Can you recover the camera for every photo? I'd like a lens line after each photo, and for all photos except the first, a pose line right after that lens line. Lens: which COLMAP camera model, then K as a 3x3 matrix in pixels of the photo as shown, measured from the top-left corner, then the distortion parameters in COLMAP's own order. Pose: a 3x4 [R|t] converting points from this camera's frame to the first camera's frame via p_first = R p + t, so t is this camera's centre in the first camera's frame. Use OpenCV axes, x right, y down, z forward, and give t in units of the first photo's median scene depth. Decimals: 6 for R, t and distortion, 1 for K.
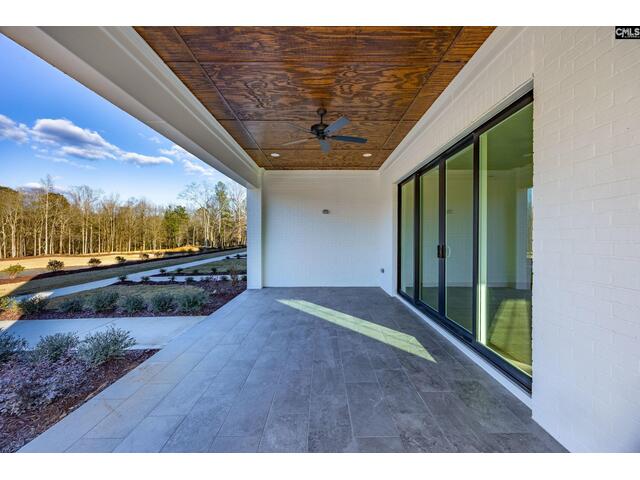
lens RADIAL K [[249.7, 0, 320.9], [0, 249.7, 237.9], [0, 0, 1]] dist [-0.002275, 0.000376]
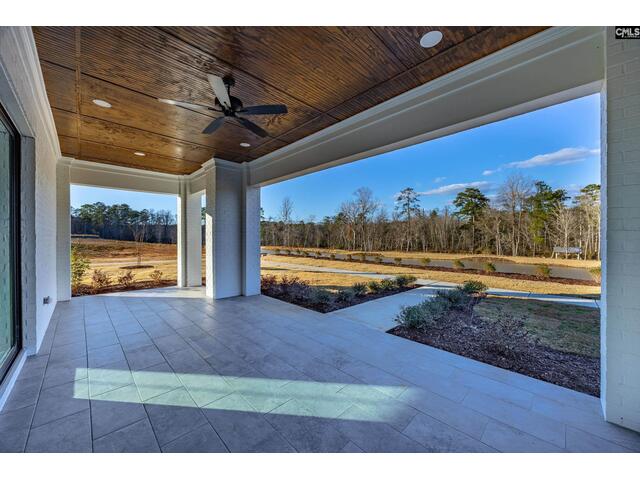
lens RADIAL K [[249.7, 0, 323.7], [0, 249.7, 238.8], [0, 0, 1]] dist [-0.002275, 0.000376]
pose [[-0.718014, -0.000429, -0.696029, 0.343251], [-0.002182, 0.999996, 0.001635, -0.005855], [0.696026, 0.002693, -0.718012, 1.807431]]
